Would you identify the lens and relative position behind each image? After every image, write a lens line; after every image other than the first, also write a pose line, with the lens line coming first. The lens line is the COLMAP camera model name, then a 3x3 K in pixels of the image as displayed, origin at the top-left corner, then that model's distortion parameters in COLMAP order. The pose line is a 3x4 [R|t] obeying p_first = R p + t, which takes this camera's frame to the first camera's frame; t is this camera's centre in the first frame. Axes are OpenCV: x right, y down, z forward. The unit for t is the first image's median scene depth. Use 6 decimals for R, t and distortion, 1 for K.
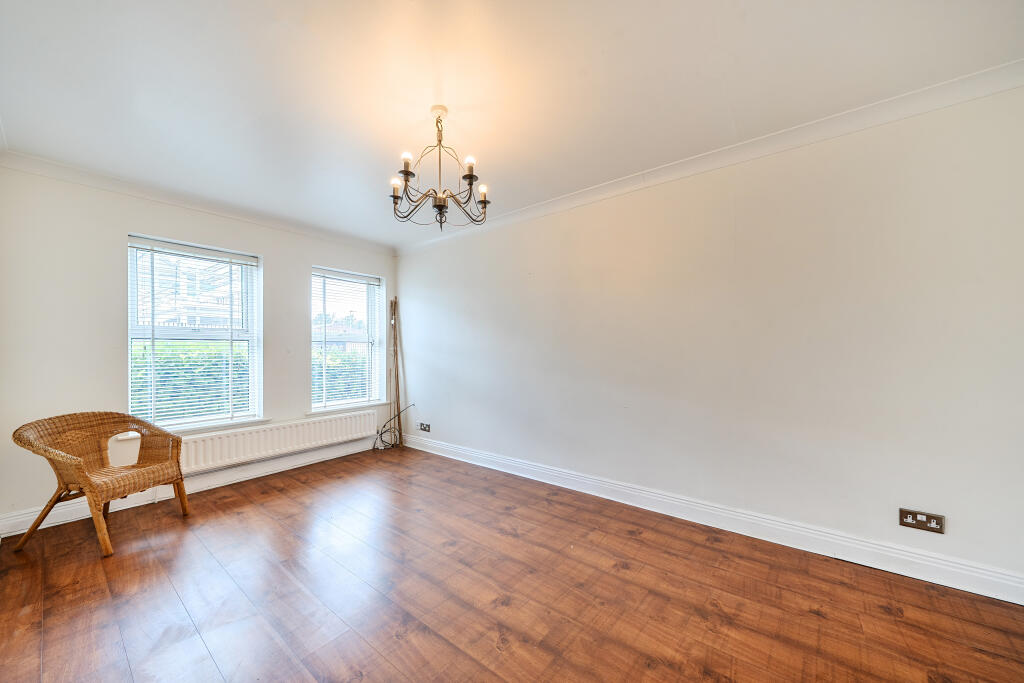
lens RADIAL K [[375.3, 0, 477.0], [0, 375.3, 353.4], [0, 0, 1]] dist [-0.001498, -0.000102]
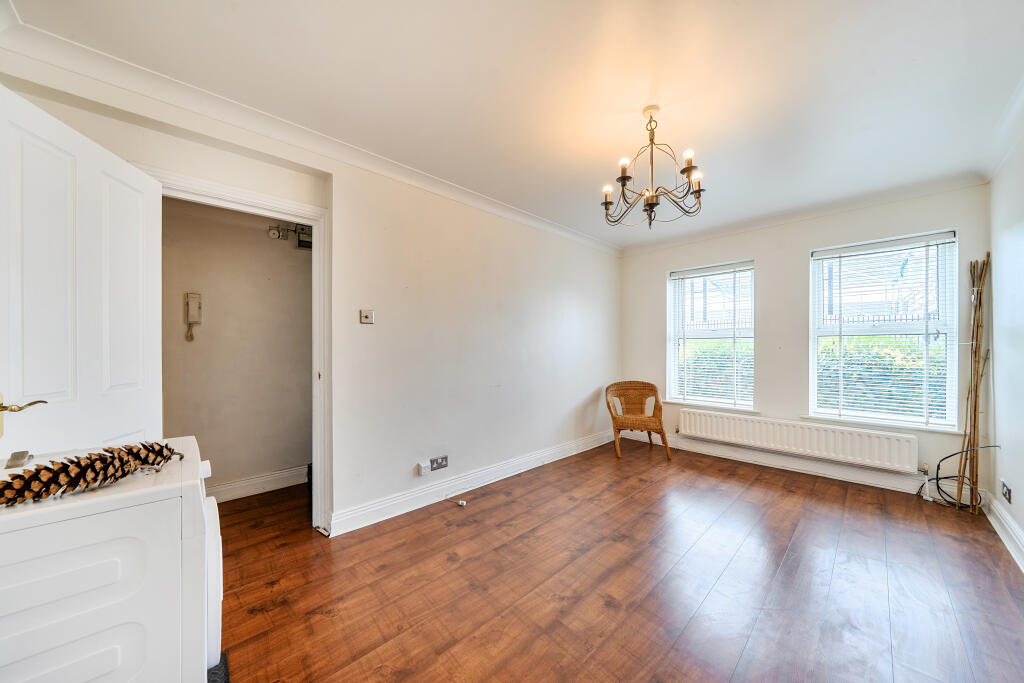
lens RADIAL K [[353.0, 0, 506.9], [0, 353.0, 344.6], [0, 0, 1]] dist [-0.000727, -0.000067]
pose [[-0.123159, -0.004905, -0.992375, 0.534763], [-0.008733, 0.999954, -0.003858, -0.002729], [0.992349, 0.008191, -0.123196, 0.439278]]
